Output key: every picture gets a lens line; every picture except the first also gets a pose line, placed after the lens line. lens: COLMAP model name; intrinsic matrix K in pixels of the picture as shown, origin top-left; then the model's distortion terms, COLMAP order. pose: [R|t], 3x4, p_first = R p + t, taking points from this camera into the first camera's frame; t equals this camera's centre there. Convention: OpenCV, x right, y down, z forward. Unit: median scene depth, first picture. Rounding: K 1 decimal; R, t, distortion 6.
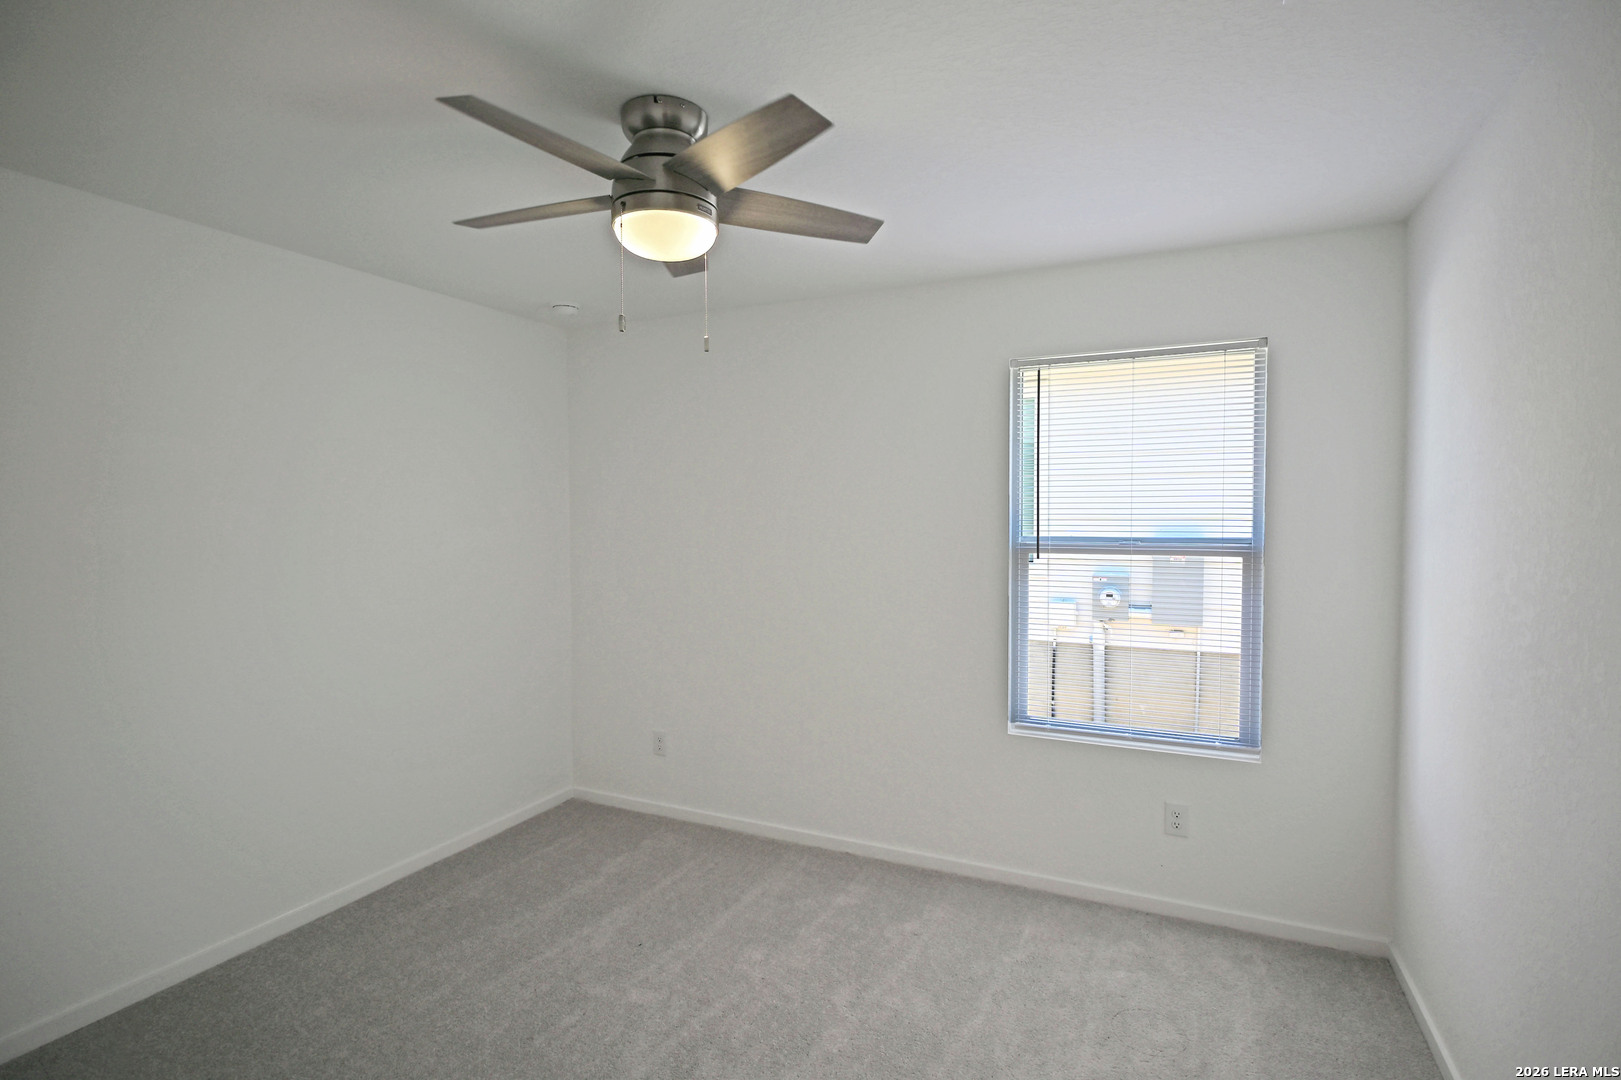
lens RADIAL K [[825.9, 0, 809.3], [0, 825.9, 546.0], [0, 0, 1]] dist [0.000987, 0.000112]
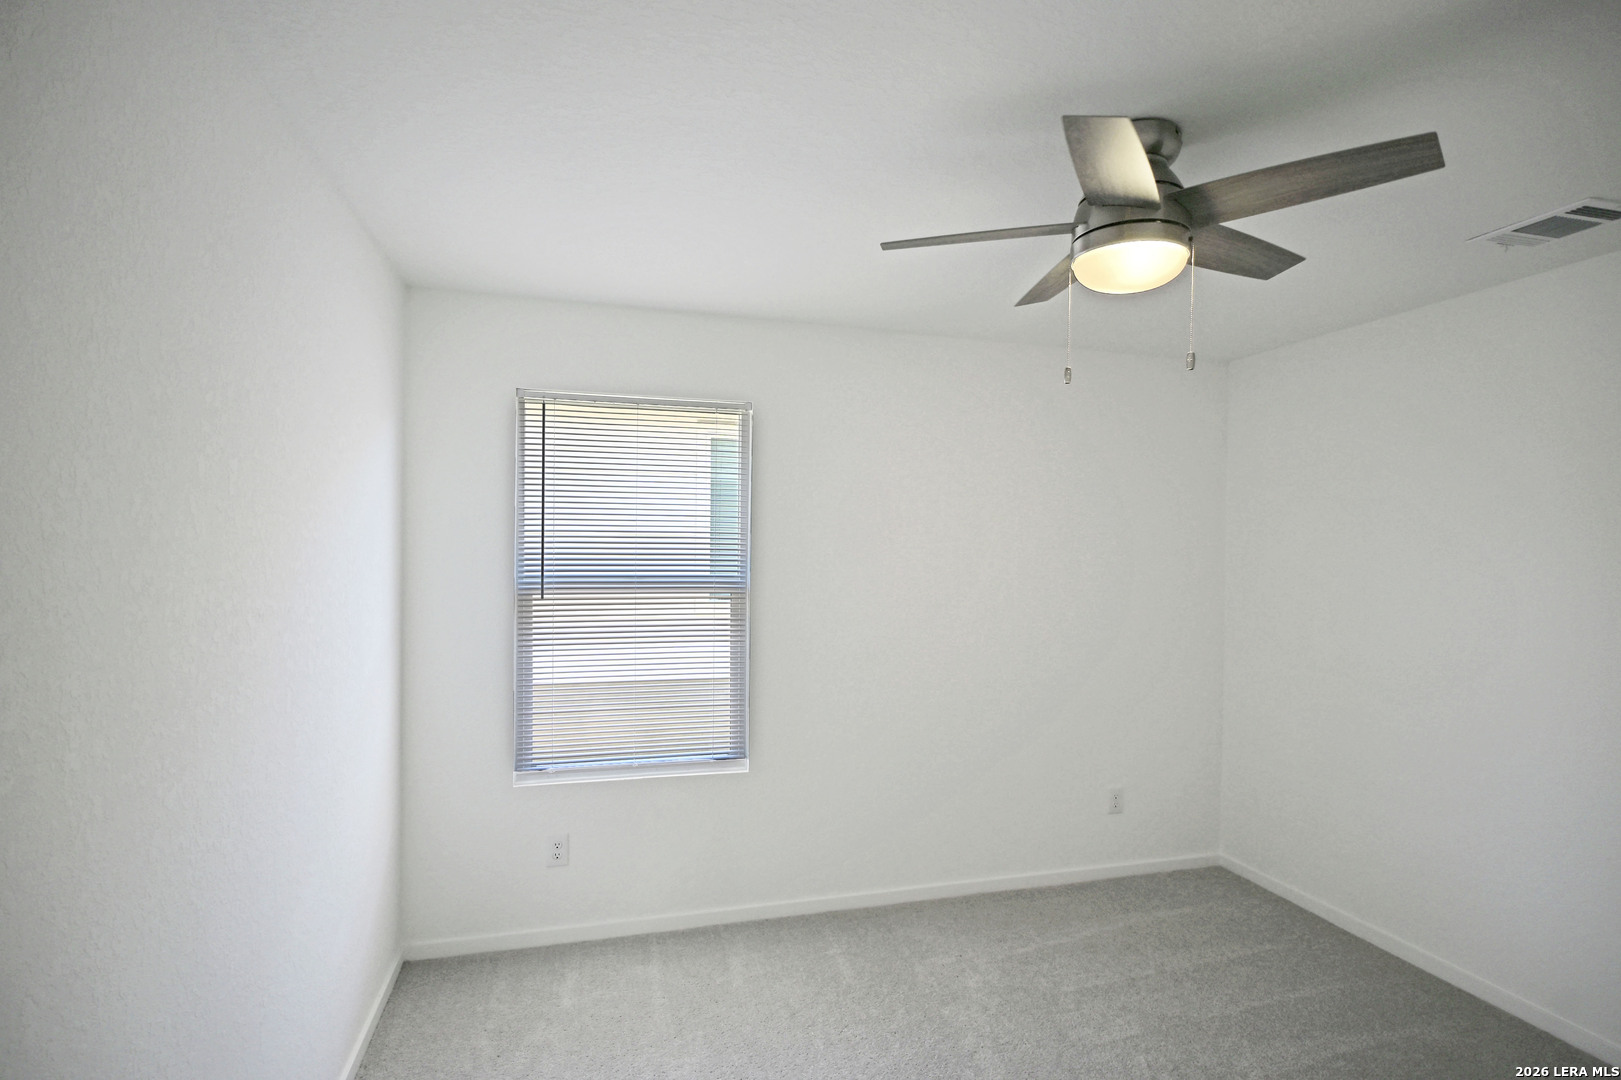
lens RADIAL K [[825.9, 0, 809.3], [0, 825.9, 546.0], [0, 0, 1]] dist [0.000987, 0.000112]
pose [[0.745668, 0.010838, 0.666230, -0.158402], [0.017444, 0.999208, -0.035778, -0.004439], [-0.666090, 0.038300, 0.744888, 0.076355]]
